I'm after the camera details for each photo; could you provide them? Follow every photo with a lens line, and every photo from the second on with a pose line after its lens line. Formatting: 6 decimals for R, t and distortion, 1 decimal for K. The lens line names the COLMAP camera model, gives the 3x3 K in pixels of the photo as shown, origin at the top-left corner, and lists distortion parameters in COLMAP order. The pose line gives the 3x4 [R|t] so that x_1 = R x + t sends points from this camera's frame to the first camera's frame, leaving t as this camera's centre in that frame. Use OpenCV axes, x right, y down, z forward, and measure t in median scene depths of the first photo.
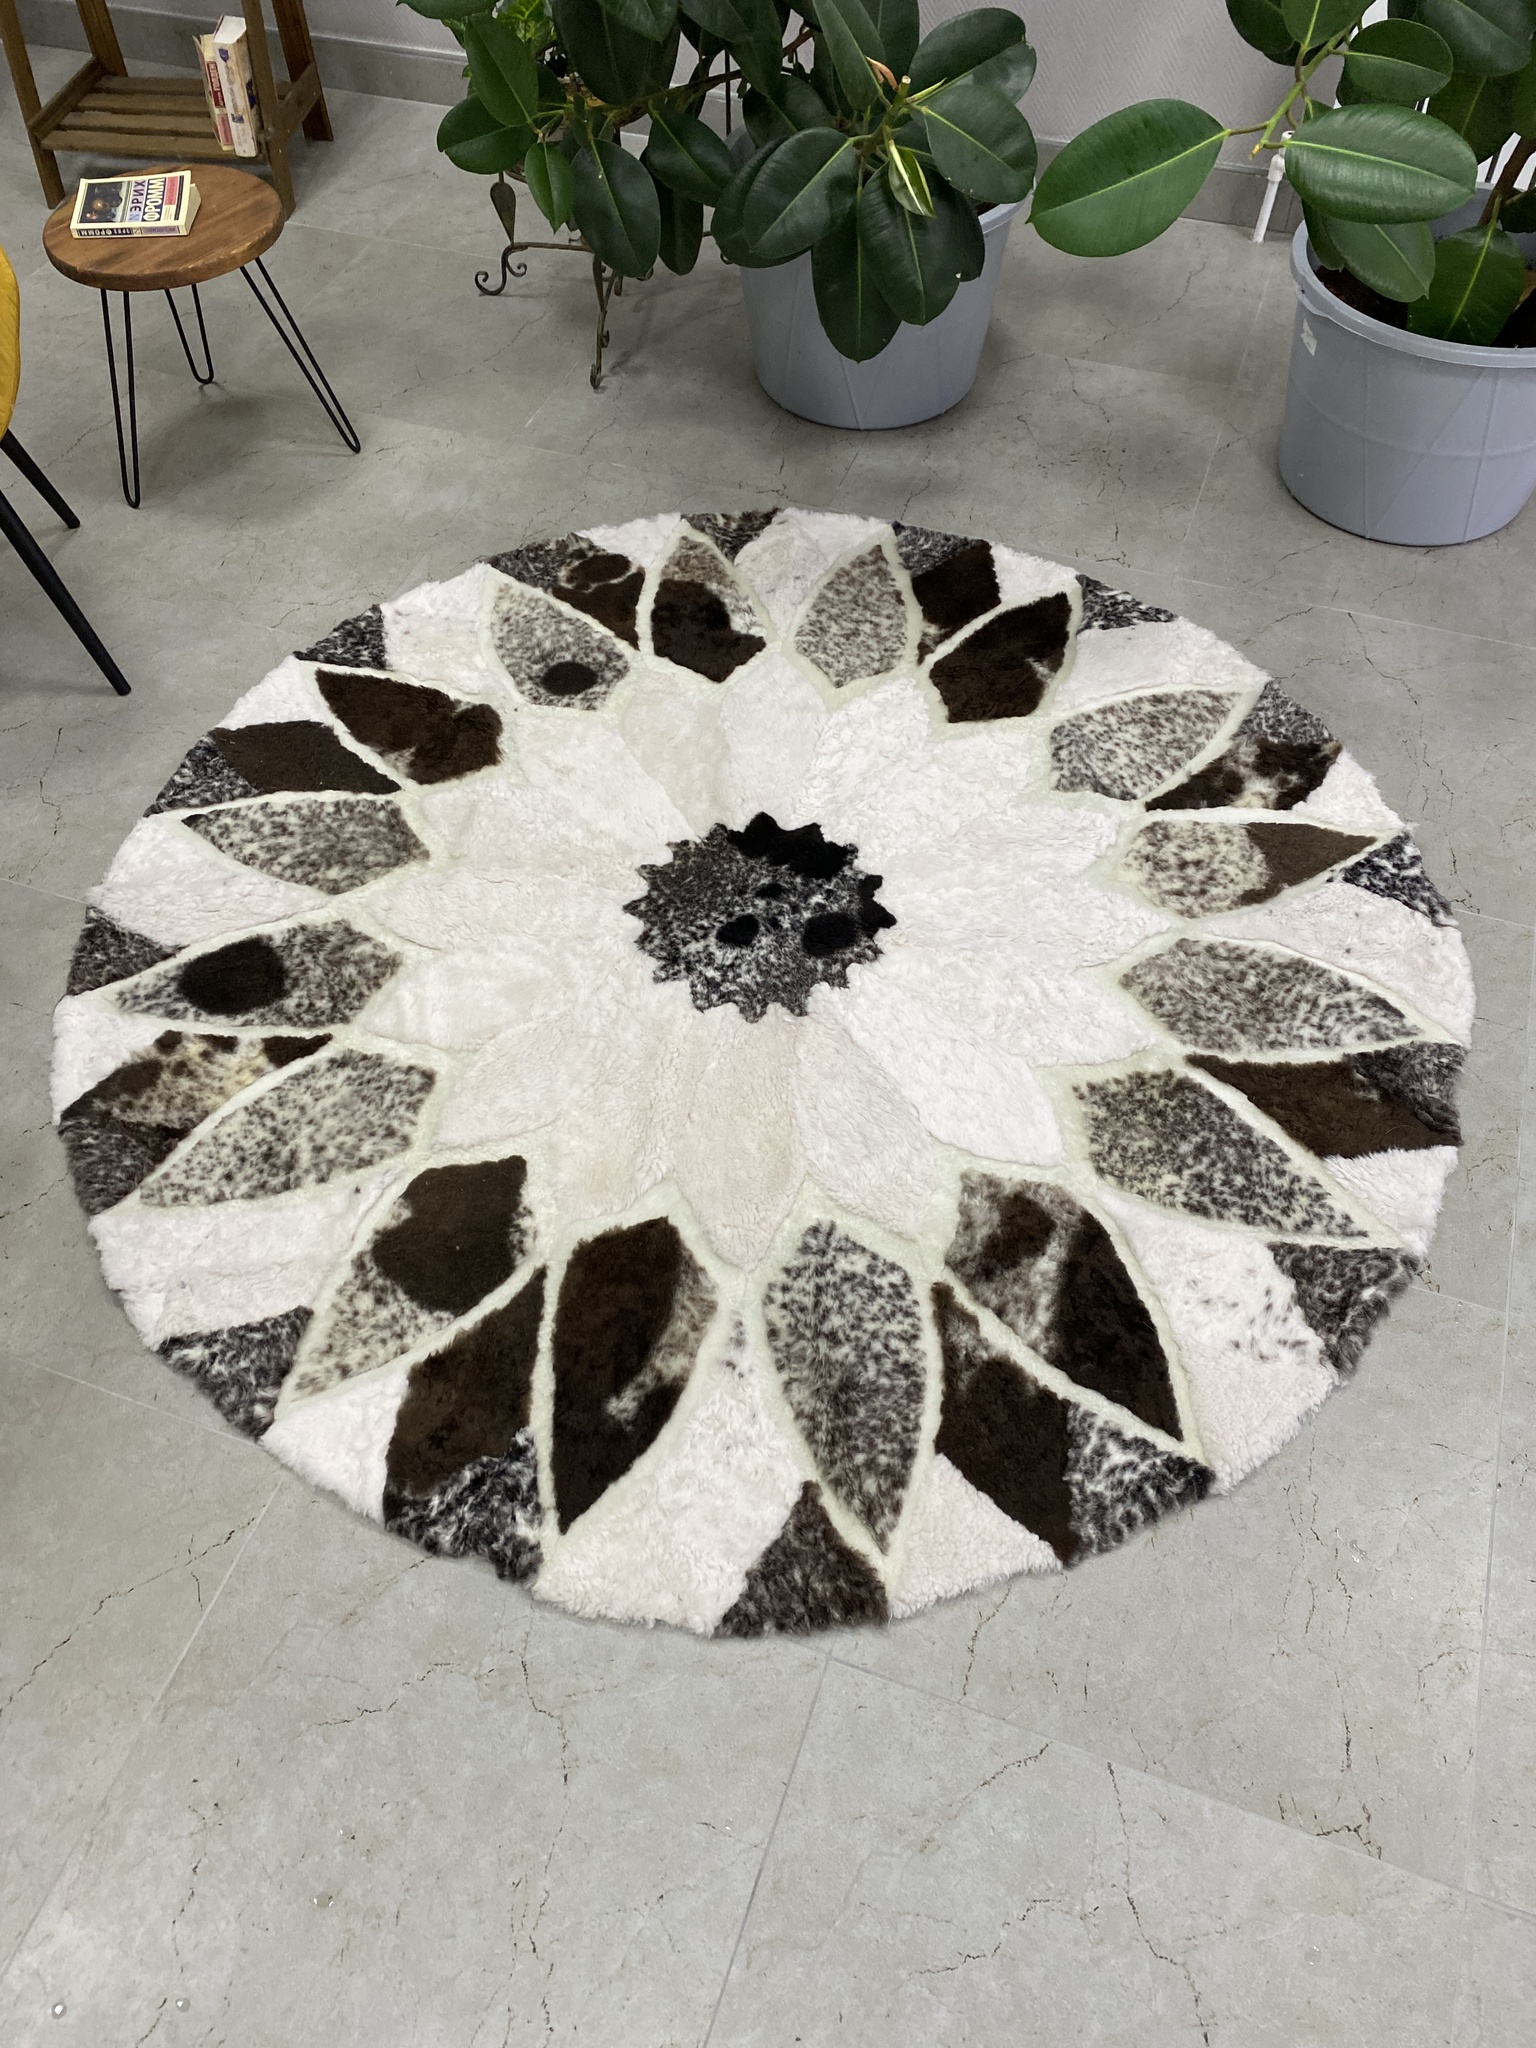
lens RADIAL K [[1585.7, 0, 761.7], [0, 1585.7, 993.0], [0, 0, 1]] dist [0.007917, -0.012967]
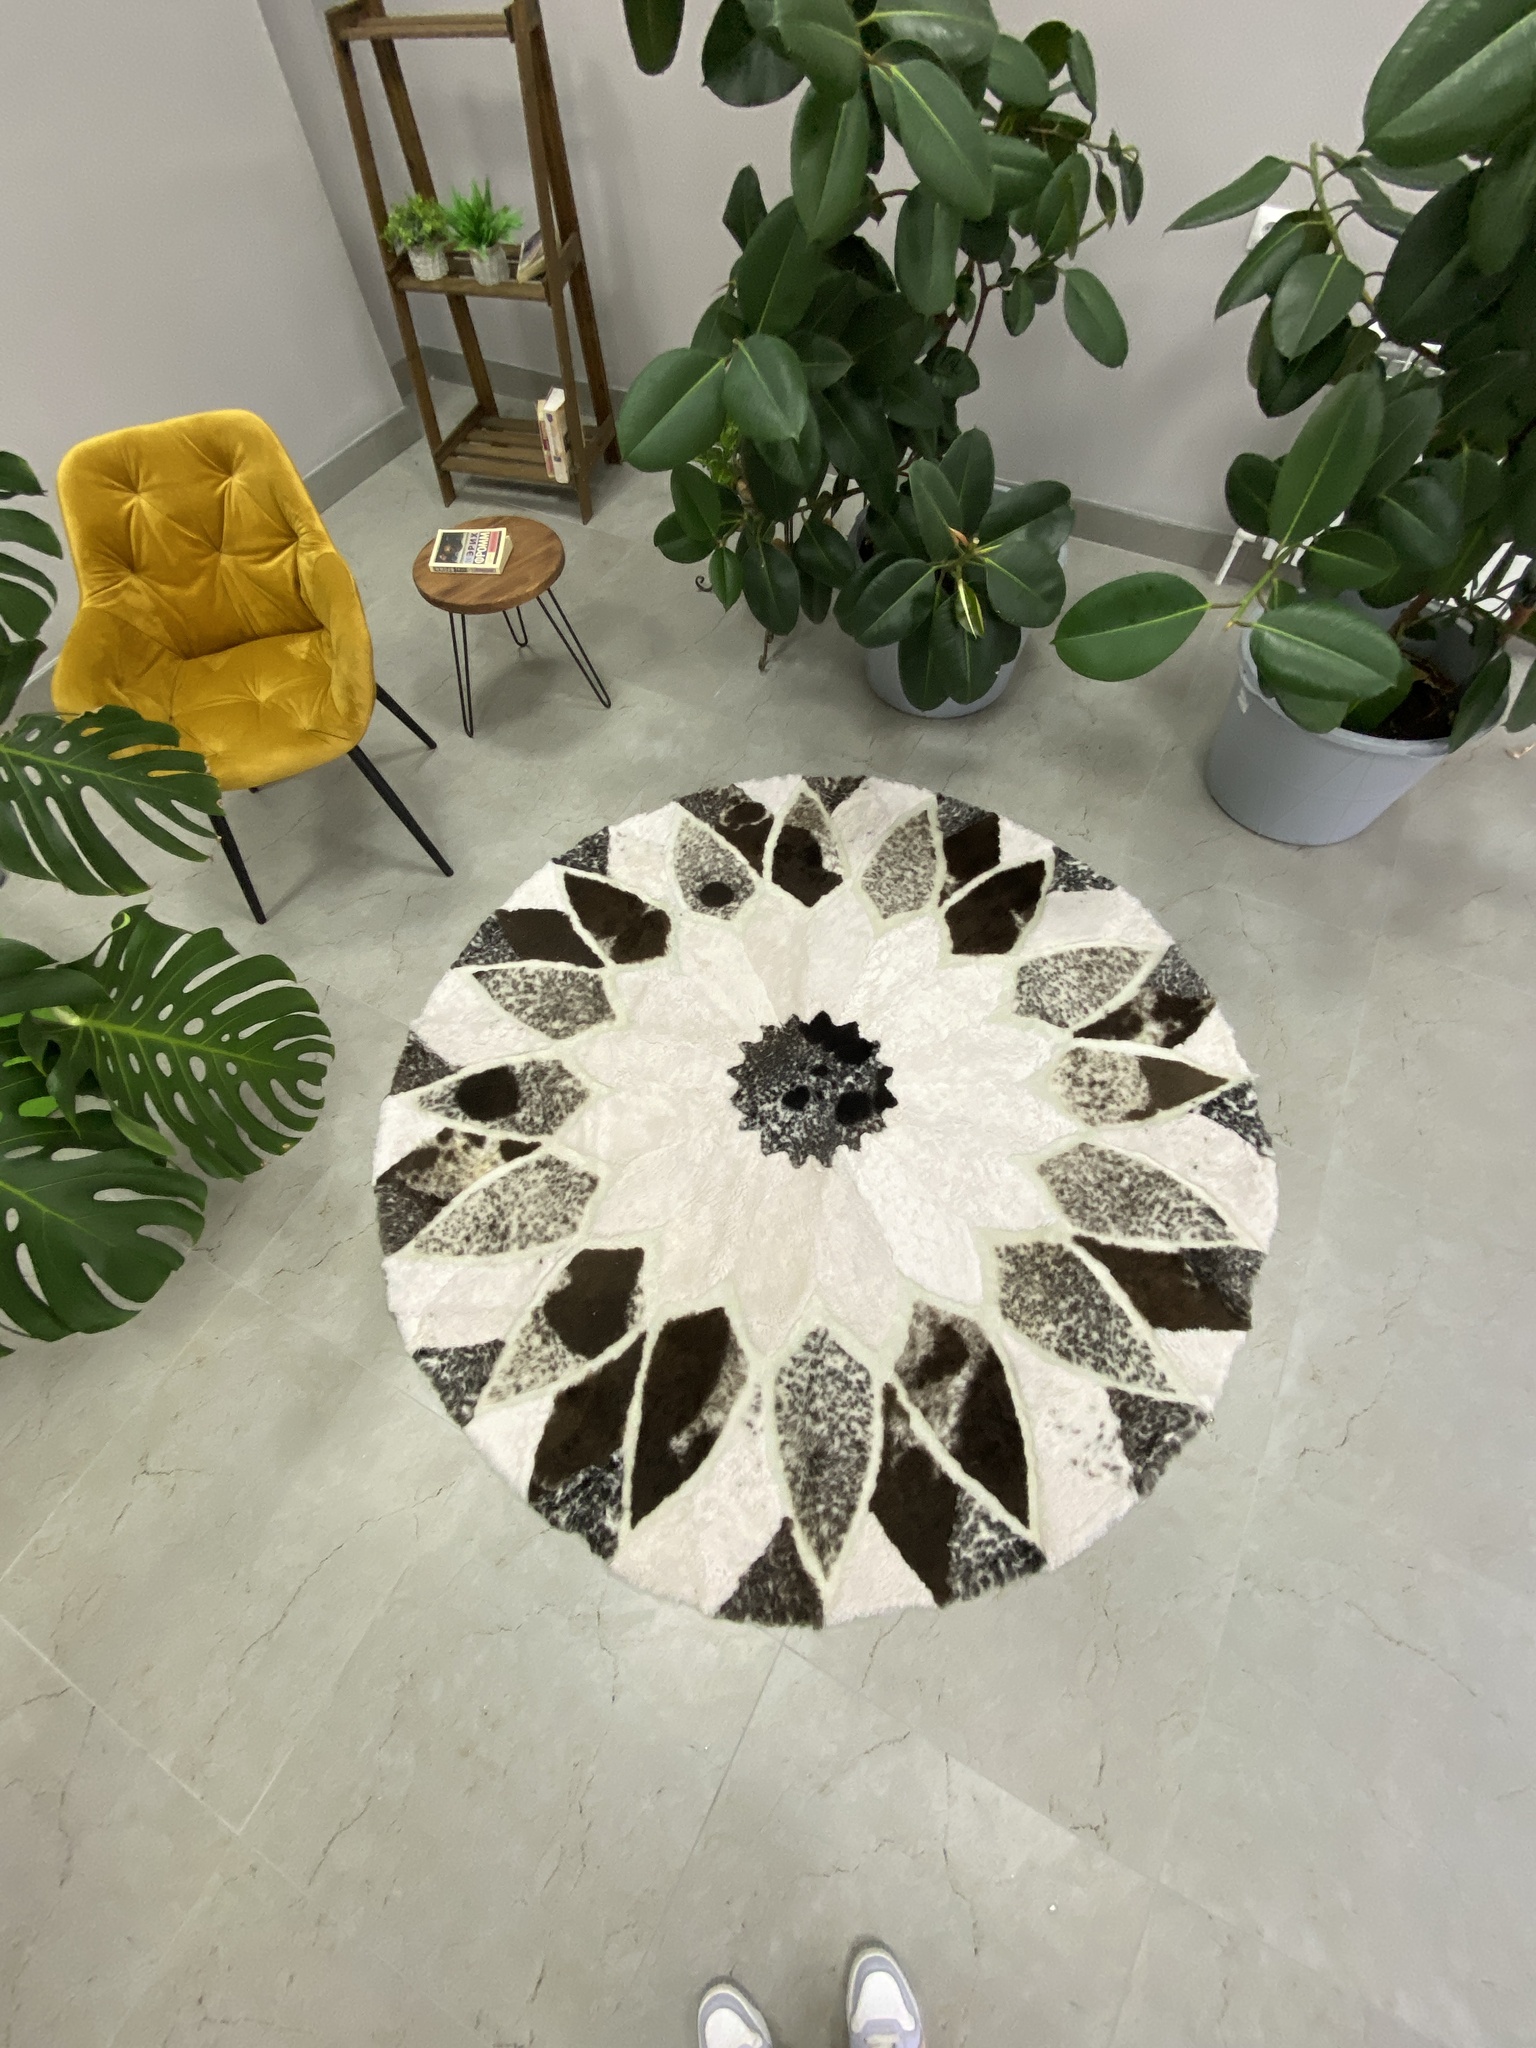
lens RADIAL K [[826.5, 0, 768.0], [0, 826.5, 1024.0], [0, 0, 1]] dist [0.028832, -0.031636]
pose [[0.989116, 0.113228, -0.093961, 0.028027], [-0.096633, 0.981469, 0.165473, -0.264432], [0.110956, -0.154593, 0.981728, 0.210521]]
